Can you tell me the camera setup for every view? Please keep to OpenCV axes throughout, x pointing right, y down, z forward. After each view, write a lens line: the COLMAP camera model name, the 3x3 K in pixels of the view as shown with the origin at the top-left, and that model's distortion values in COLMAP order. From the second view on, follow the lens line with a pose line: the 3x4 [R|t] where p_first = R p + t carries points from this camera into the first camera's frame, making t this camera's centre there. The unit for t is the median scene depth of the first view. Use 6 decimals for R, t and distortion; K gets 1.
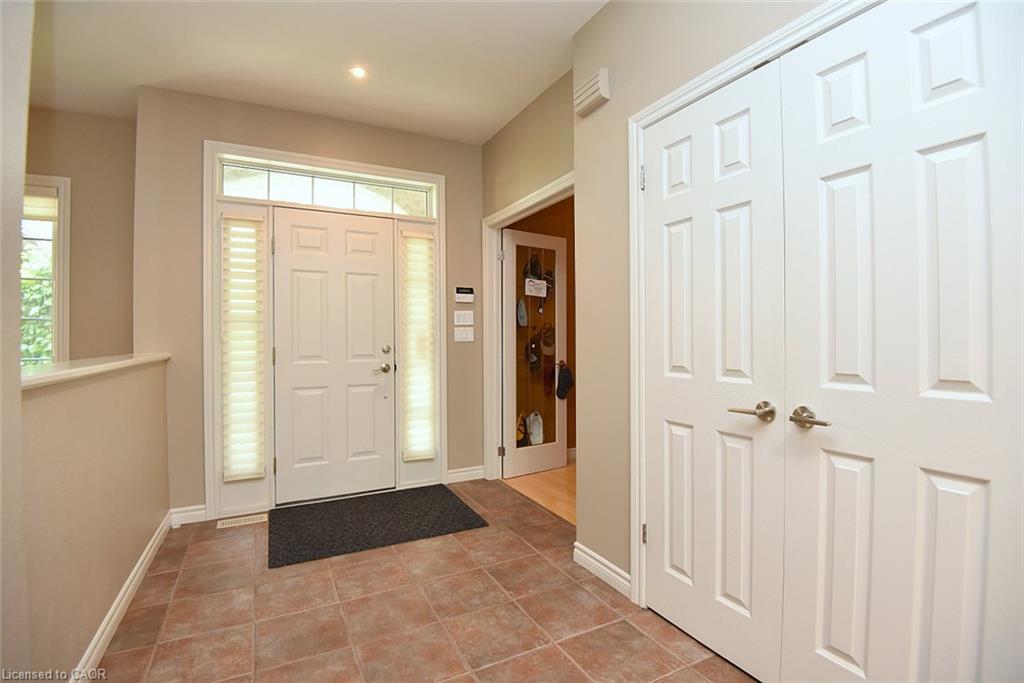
lens RADIAL K [[479.2, 0, 512.6], [0, 479.2, 338.3], [0, 0, 1]] dist [-0.019425, -0.001429]
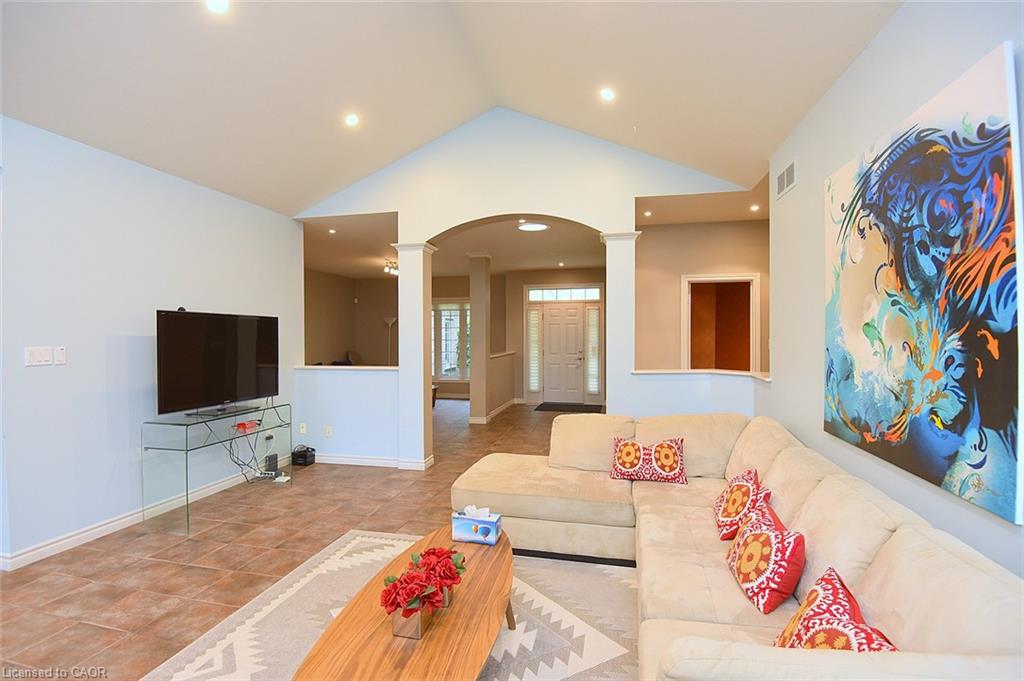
lens RADIAL K [[479.2, 0, 509.7], [0, 479.2, 342.0], [0, 0, 1]] dist [-0.019425, -0.001429]
pose [[0.763555, 0.002247, -0.645739, 1.247636], [0.002637, 0.999975, 0.006599, -0.053476], [0.645737, -0.006741, 0.763530, -1.399493]]
